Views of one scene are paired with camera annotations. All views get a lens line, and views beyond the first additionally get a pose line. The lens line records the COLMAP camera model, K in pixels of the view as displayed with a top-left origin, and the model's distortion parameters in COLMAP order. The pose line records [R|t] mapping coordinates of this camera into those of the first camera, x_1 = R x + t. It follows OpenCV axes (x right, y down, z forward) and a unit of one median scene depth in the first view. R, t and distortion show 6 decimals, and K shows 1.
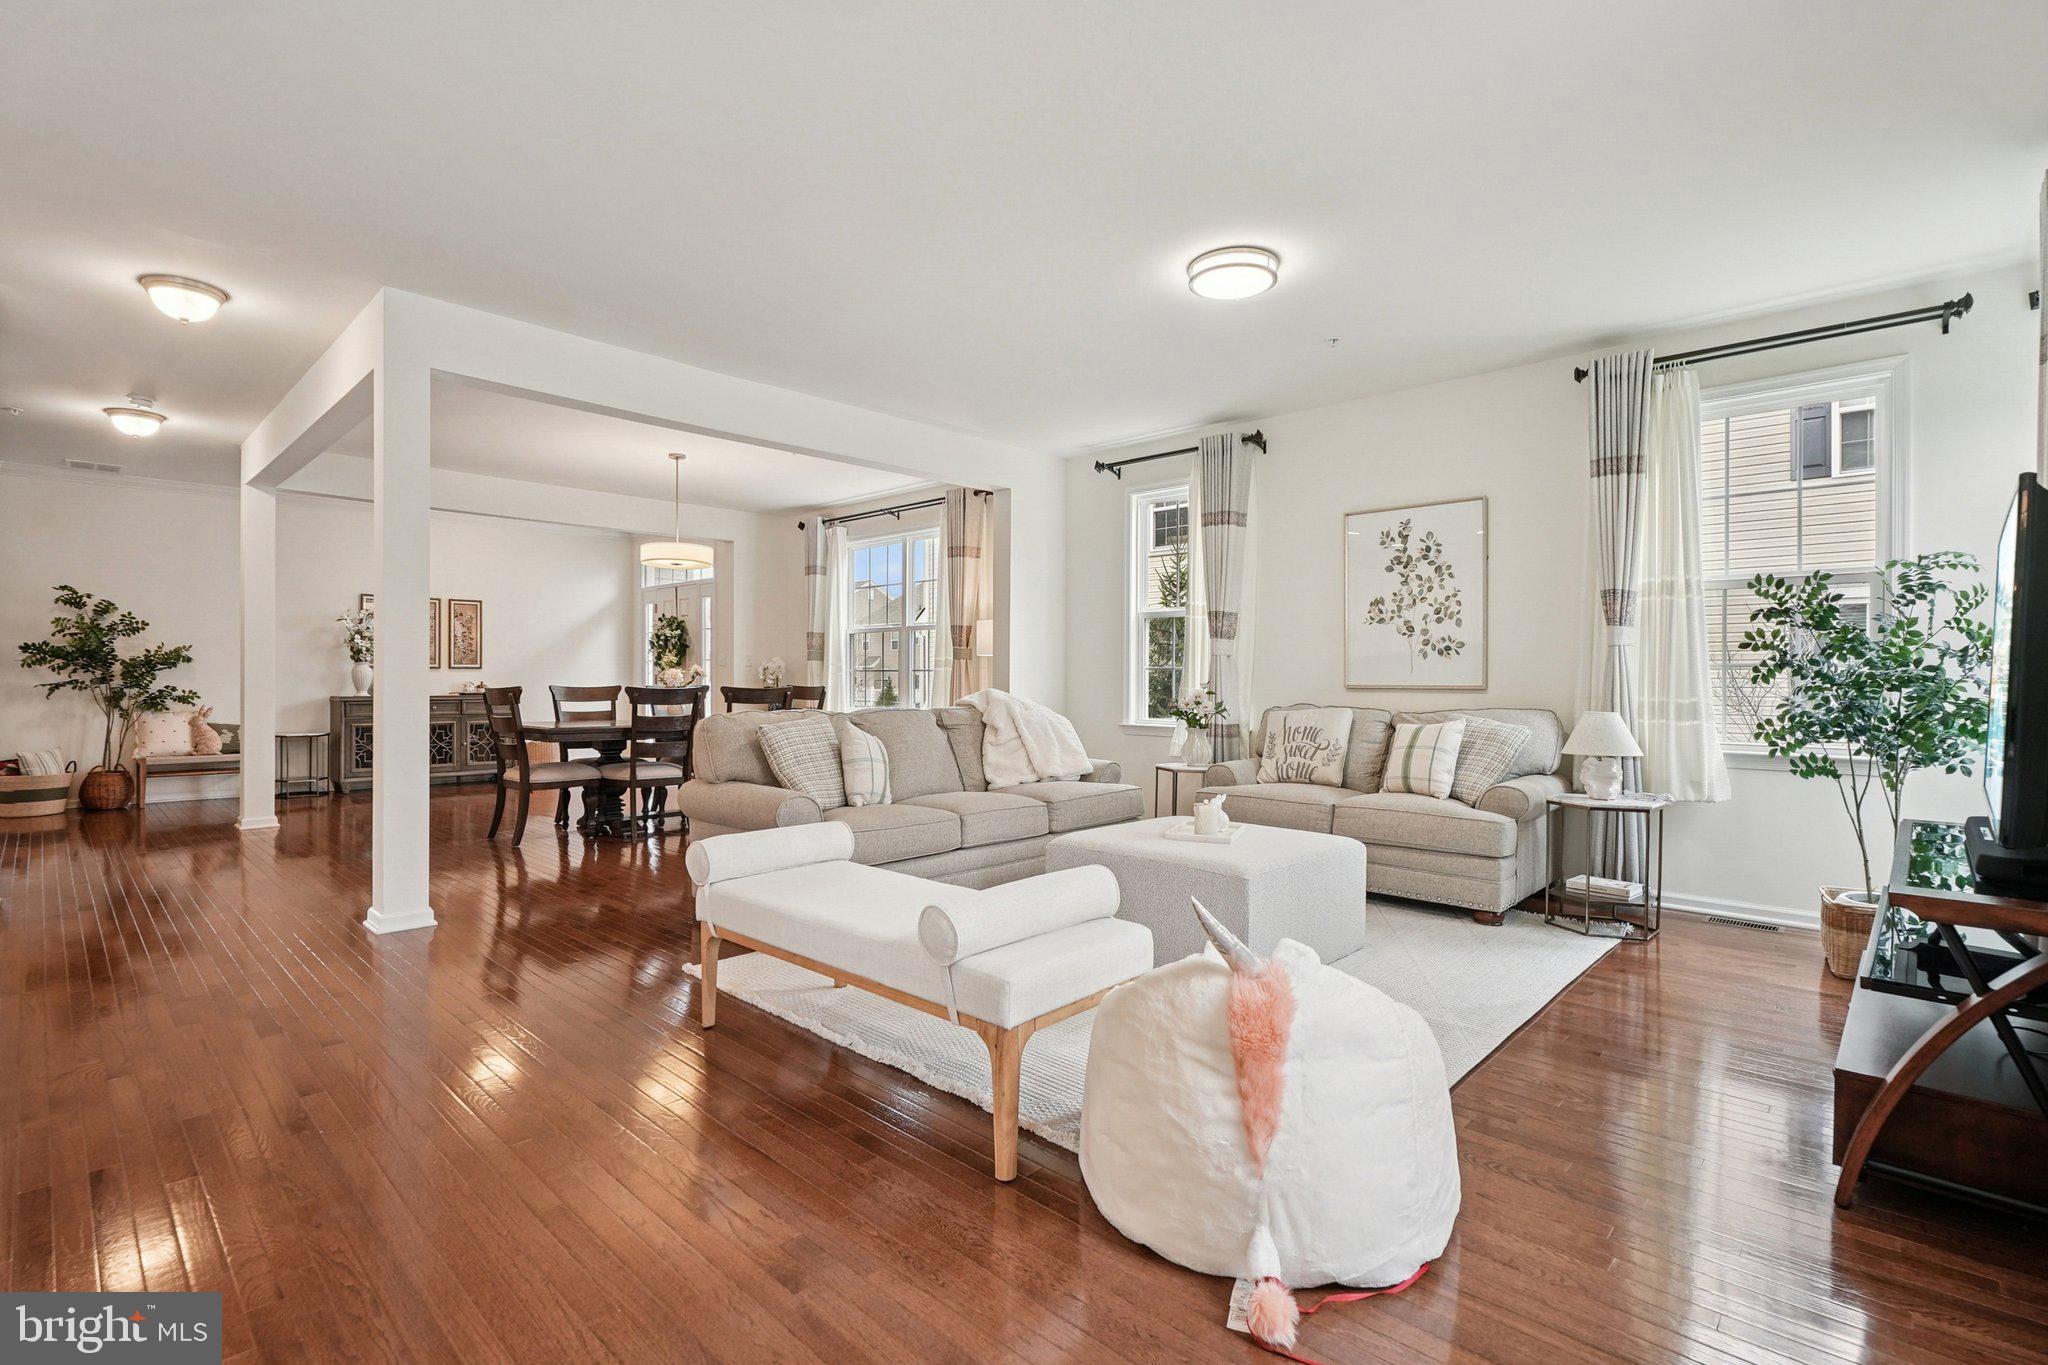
lens RADIAL K [[941.7, 0, 982.5], [0, 941.7, 683.4], [0, 0, 1]] dist [0.010399, -0.003810]
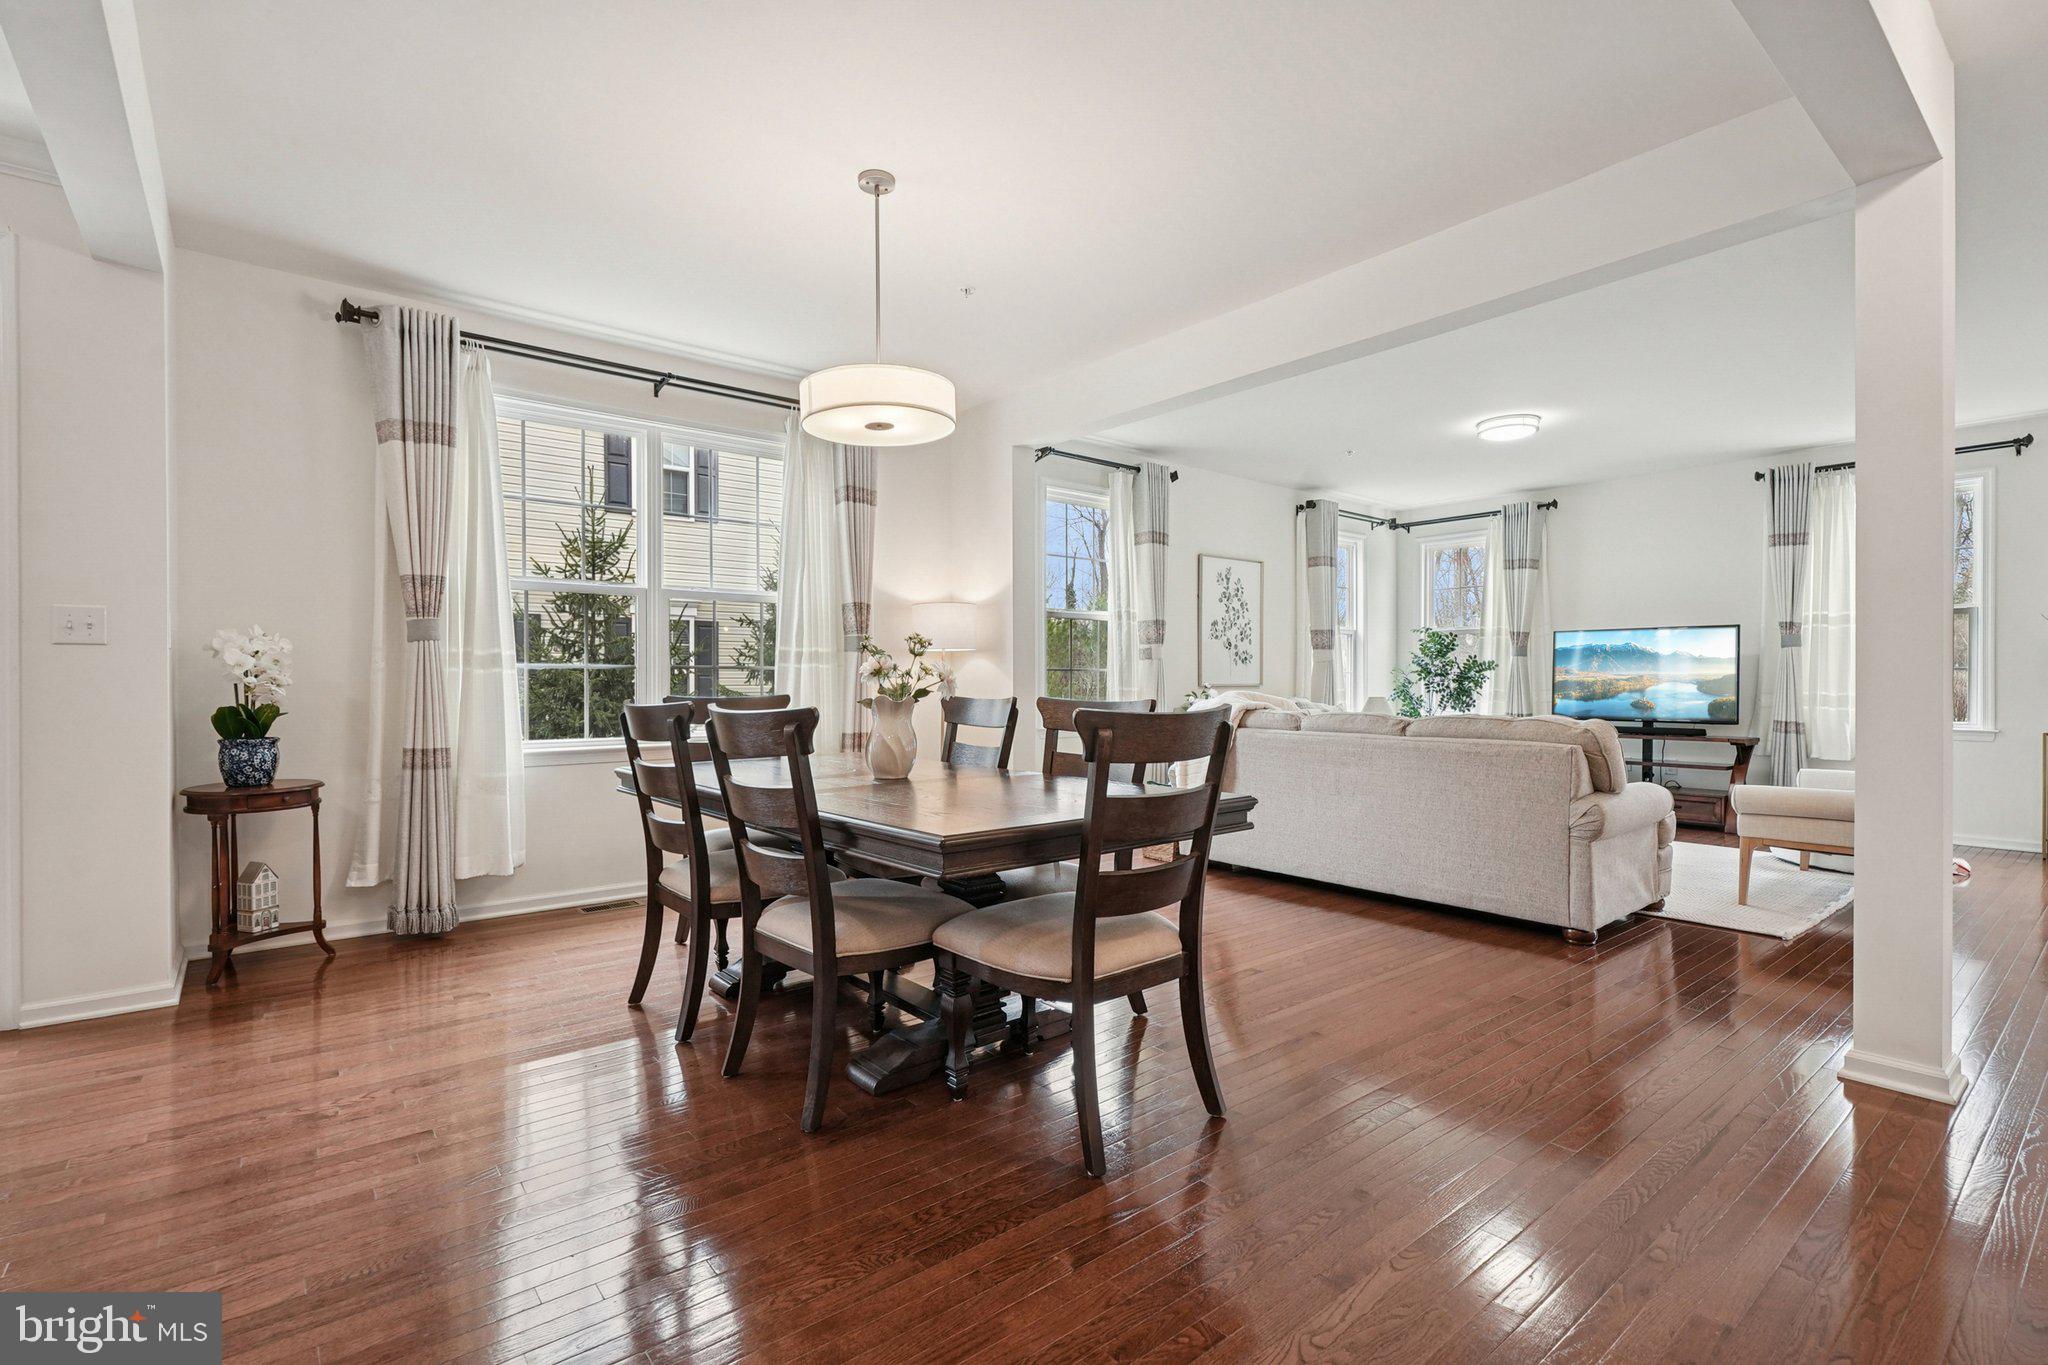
lens RADIAL K [[941.7, 0, 1010.4], [0, 941.7, 681.1], [0, 0, 1]] dist [0.010399, -0.003810]
pose [[0.117023, 0.000540, 0.993129, -0.740172], [0.003197, 0.999994, -0.000920, -0.000256], [-0.993124, 0.003282, 0.117021, 0.852469]]
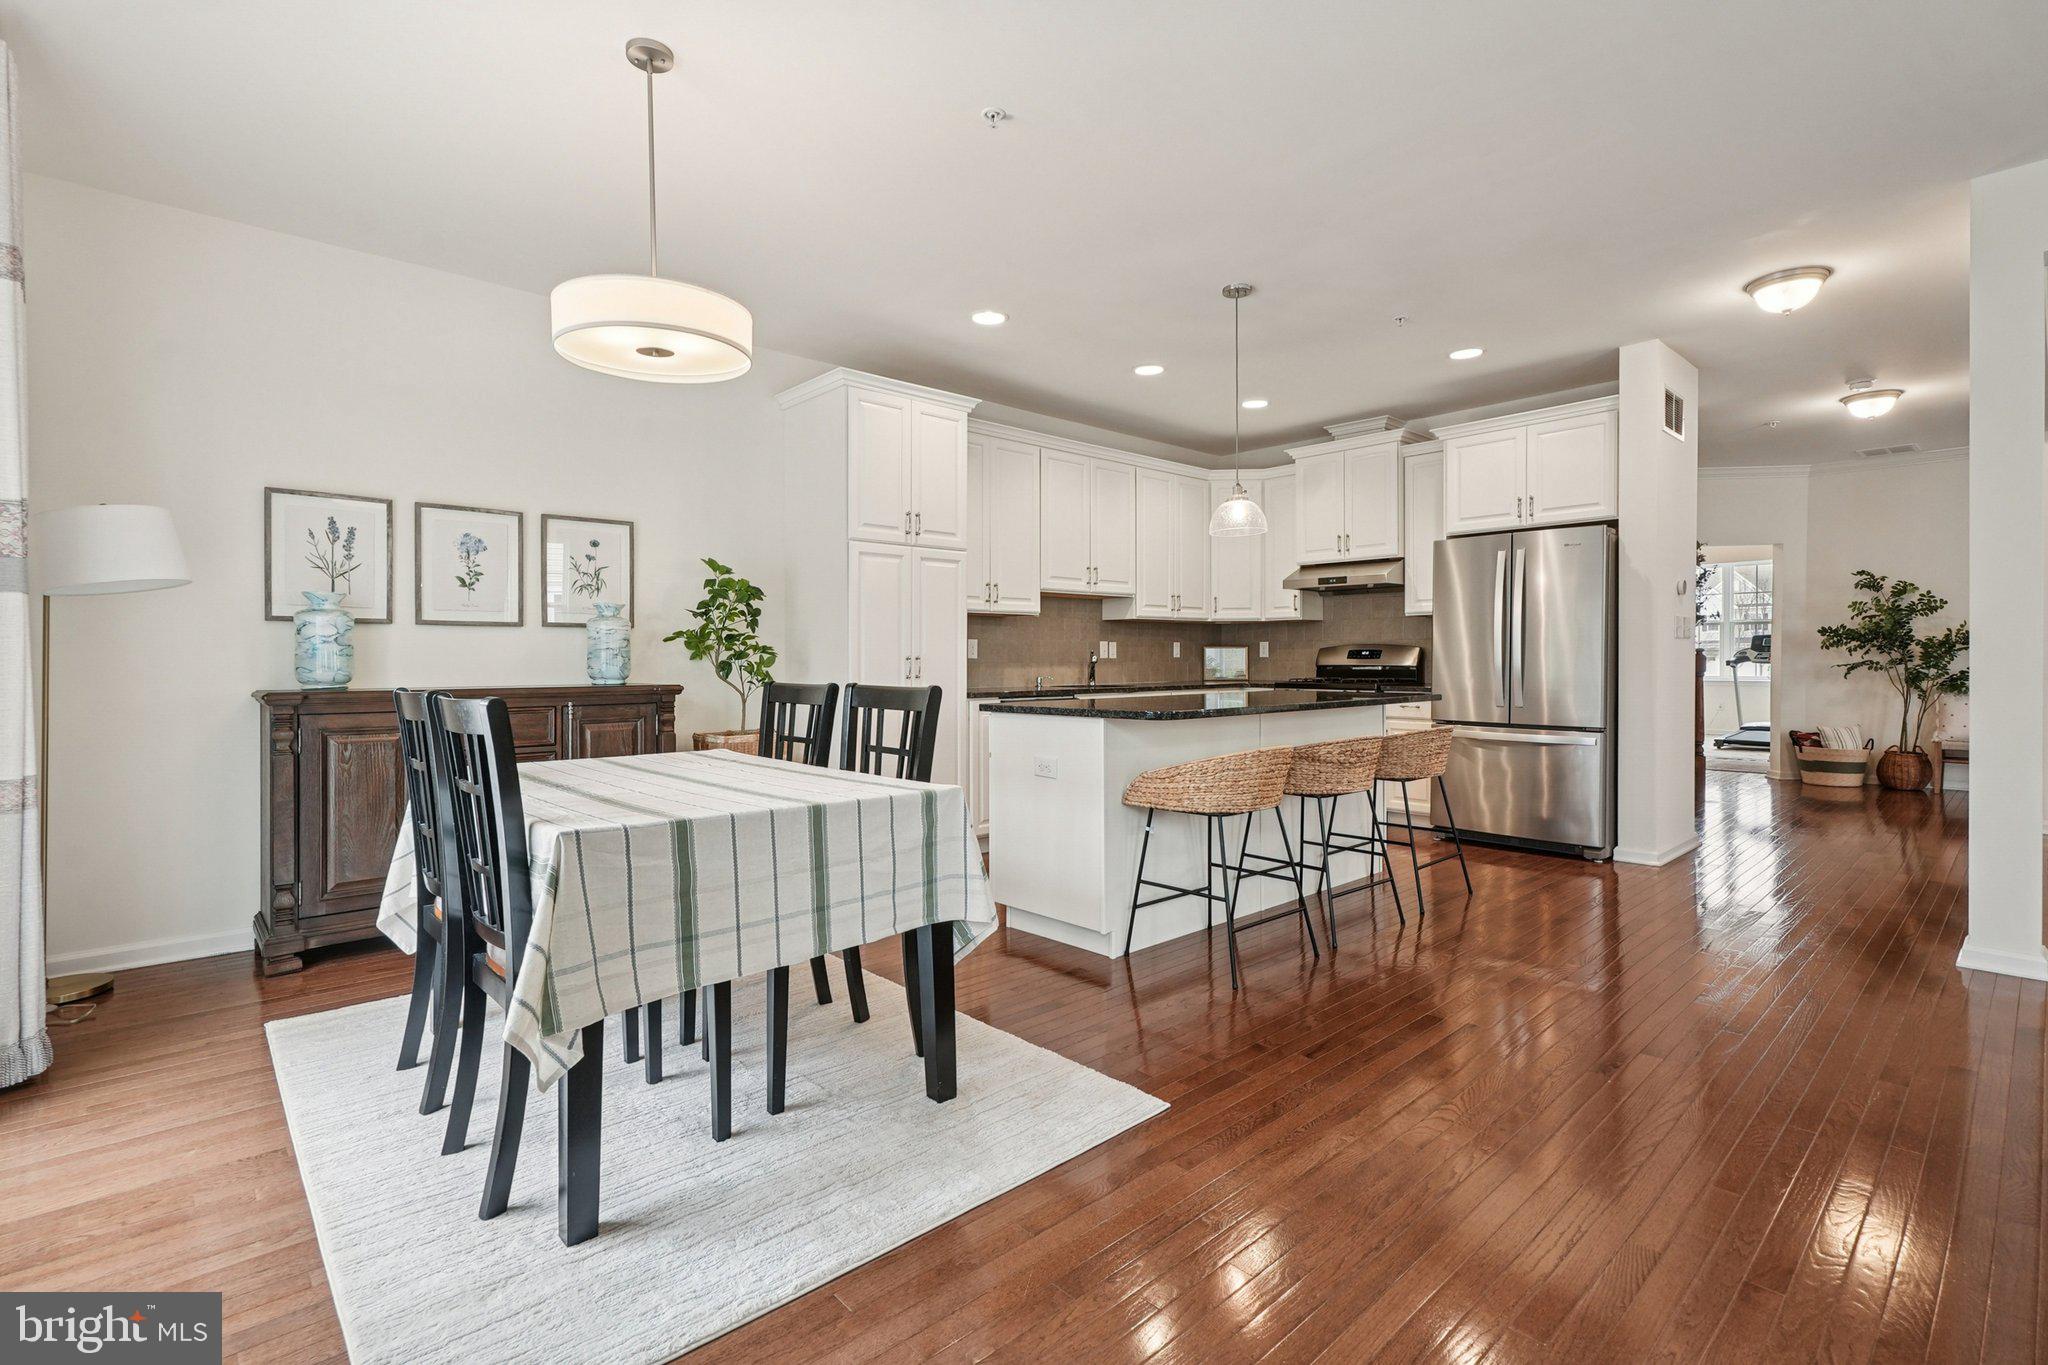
lens RADIAL K [[941.7, 0, 1017.7], [0, 941.7, 665.6], [0, 0, 1]] dist [0.010399, -0.003810]
pose [[-0.048280, 0.003145, -0.998829, 0.125418], [-0.002192, 0.999992, 0.003255, 0.000444], [0.998831, 0.002347, -0.048272, 0.118764]]
